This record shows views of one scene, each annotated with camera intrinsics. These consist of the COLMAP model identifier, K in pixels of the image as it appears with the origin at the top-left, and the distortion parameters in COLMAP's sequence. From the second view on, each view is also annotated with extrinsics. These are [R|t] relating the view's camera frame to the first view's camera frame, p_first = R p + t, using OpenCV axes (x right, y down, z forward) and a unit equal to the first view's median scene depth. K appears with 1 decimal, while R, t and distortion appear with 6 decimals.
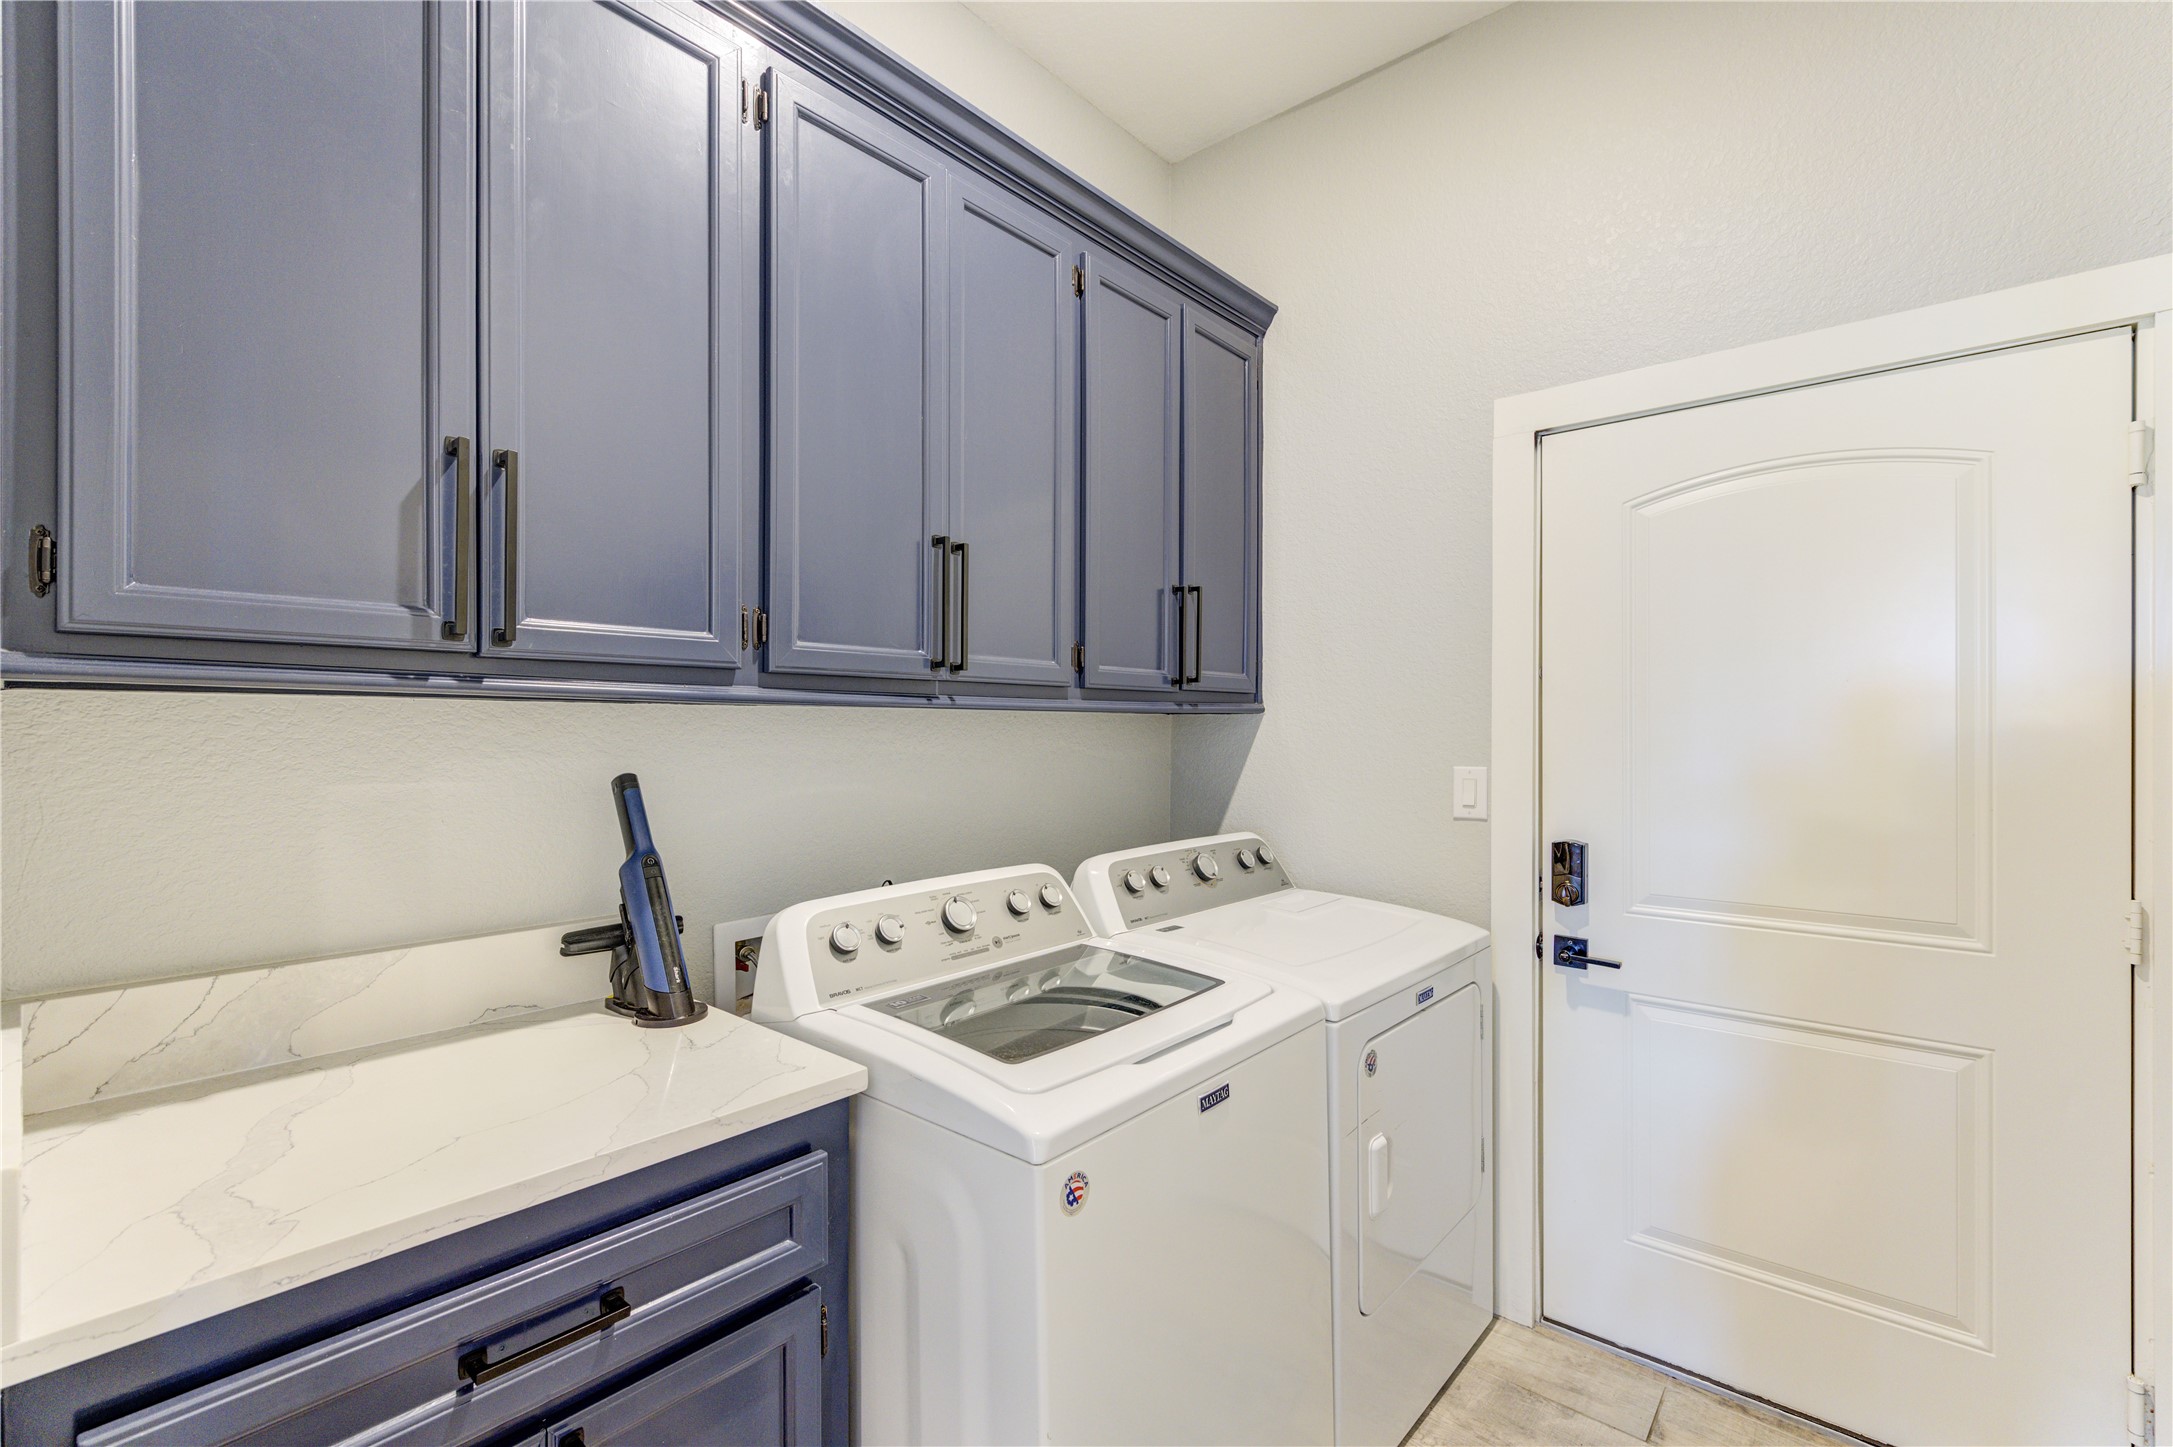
lens RADIAL K [[931.8, 0, 1095.9], [0, 931.8, 729.4], [0, 0, 1]] dist [-0.000717, -0.001744]
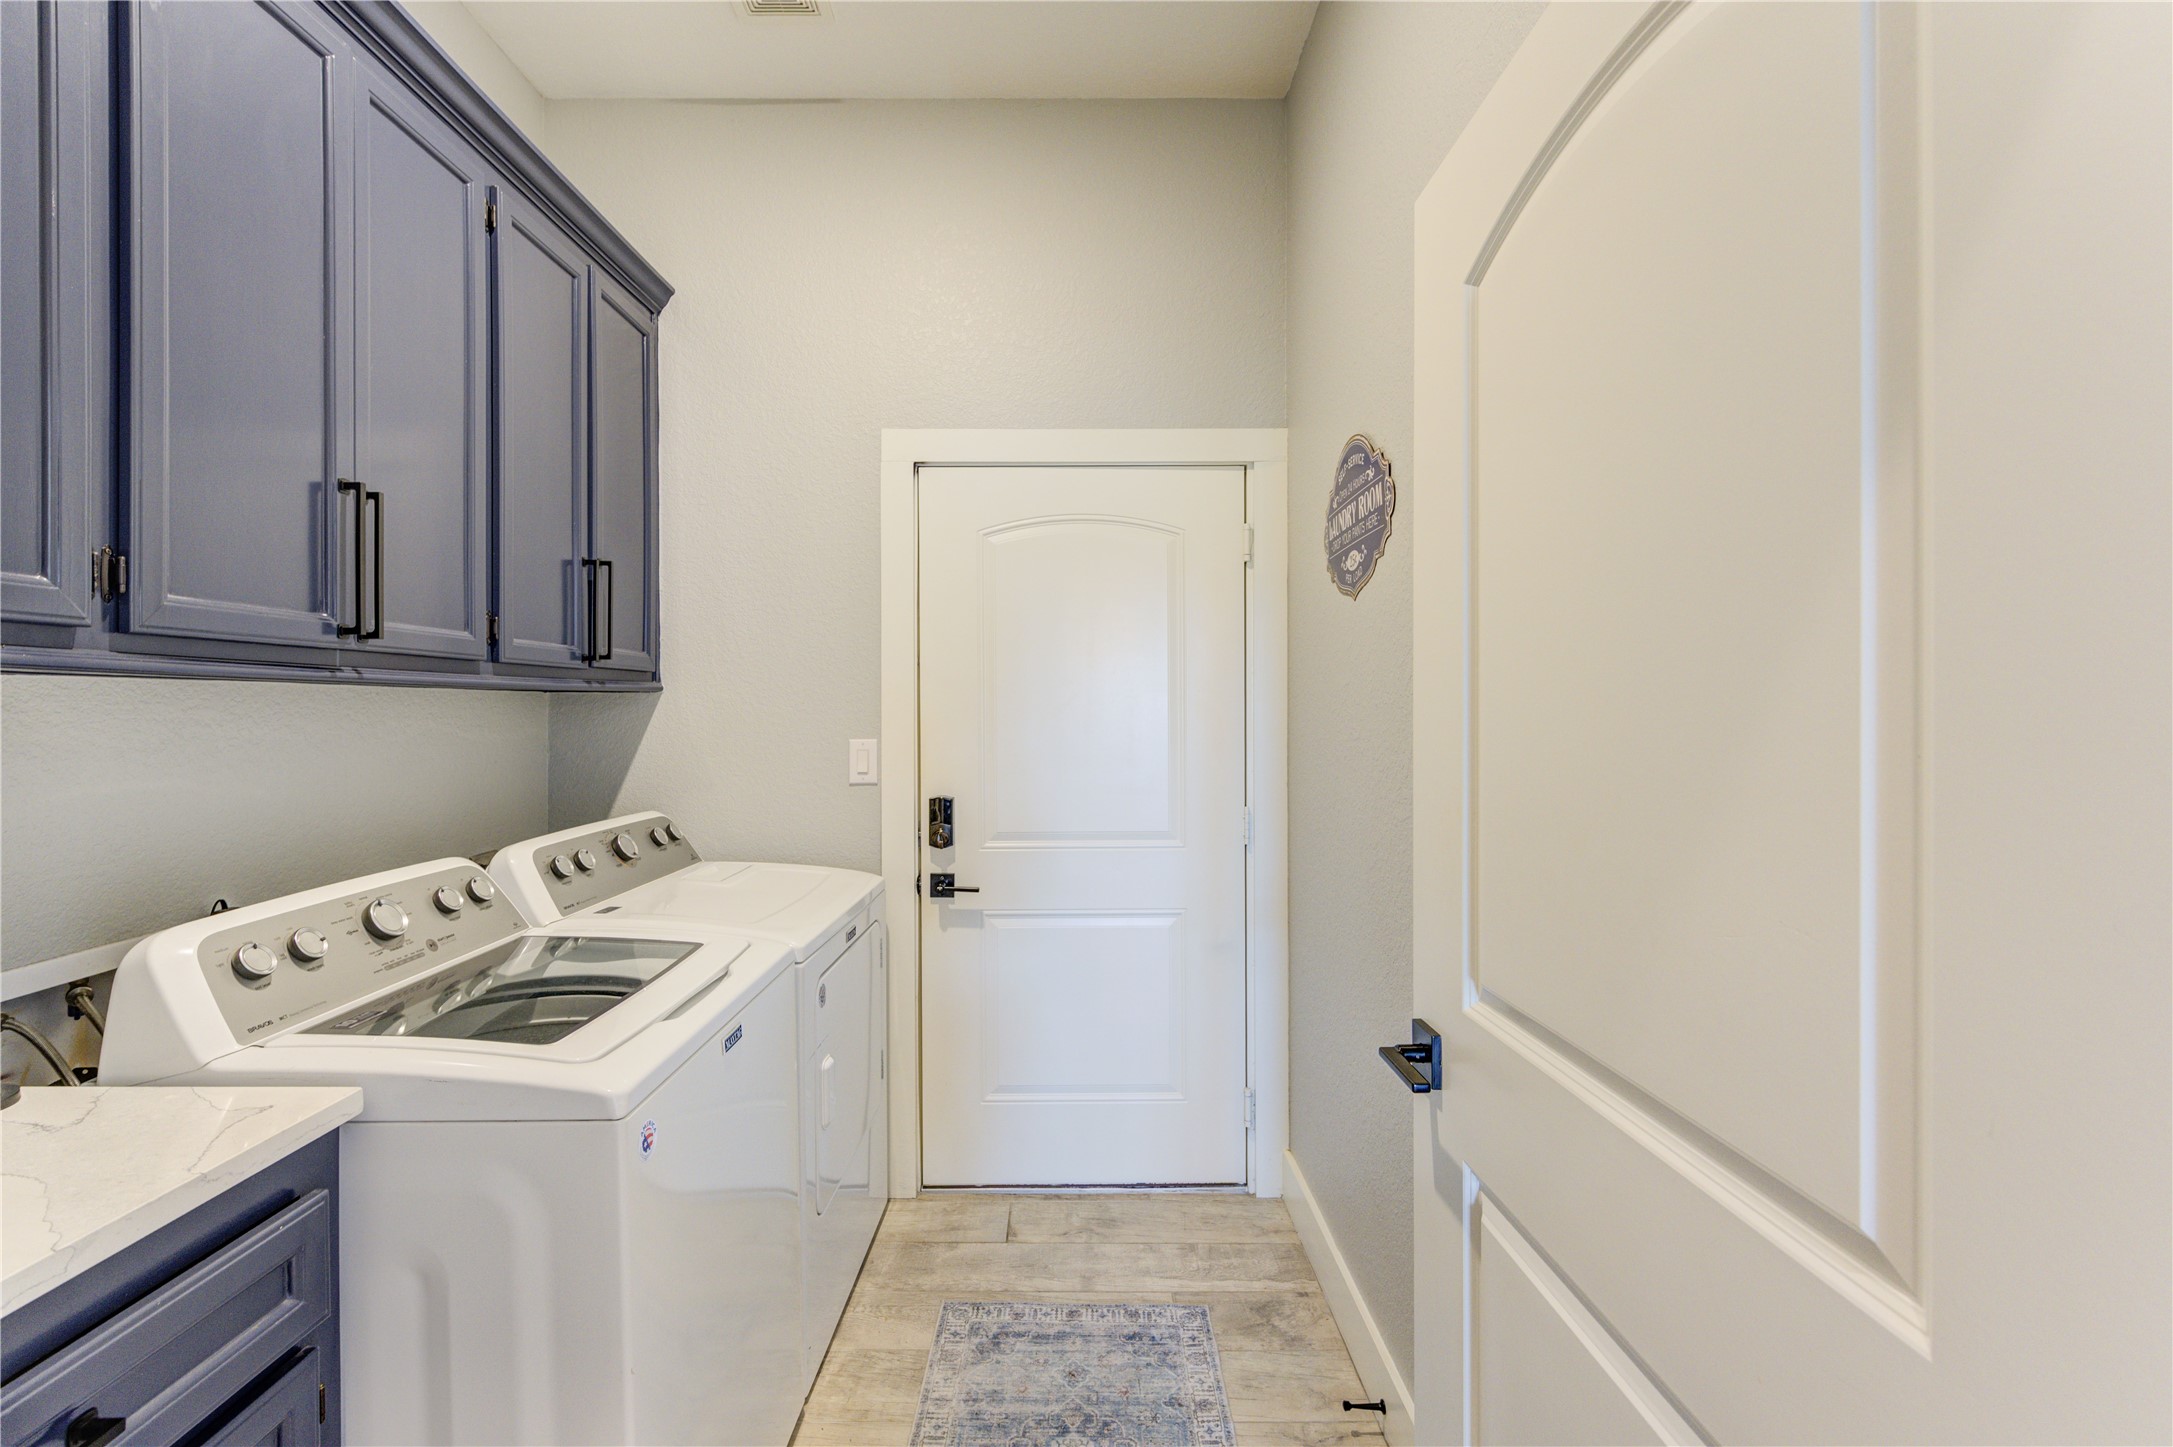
lens RADIAL K [[931.8, 0, 1076.7], [0, 931.8, 713.3], [0, 0, 1]] dist [-0.000717, -0.001744]
pose [[0.757327, -0.005706, 0.653010, -0.187525], [0.003213, 0.999982, 0.005012, 0.002954], [-0.653028, -0.001698, 0.757332, -0.069369]]
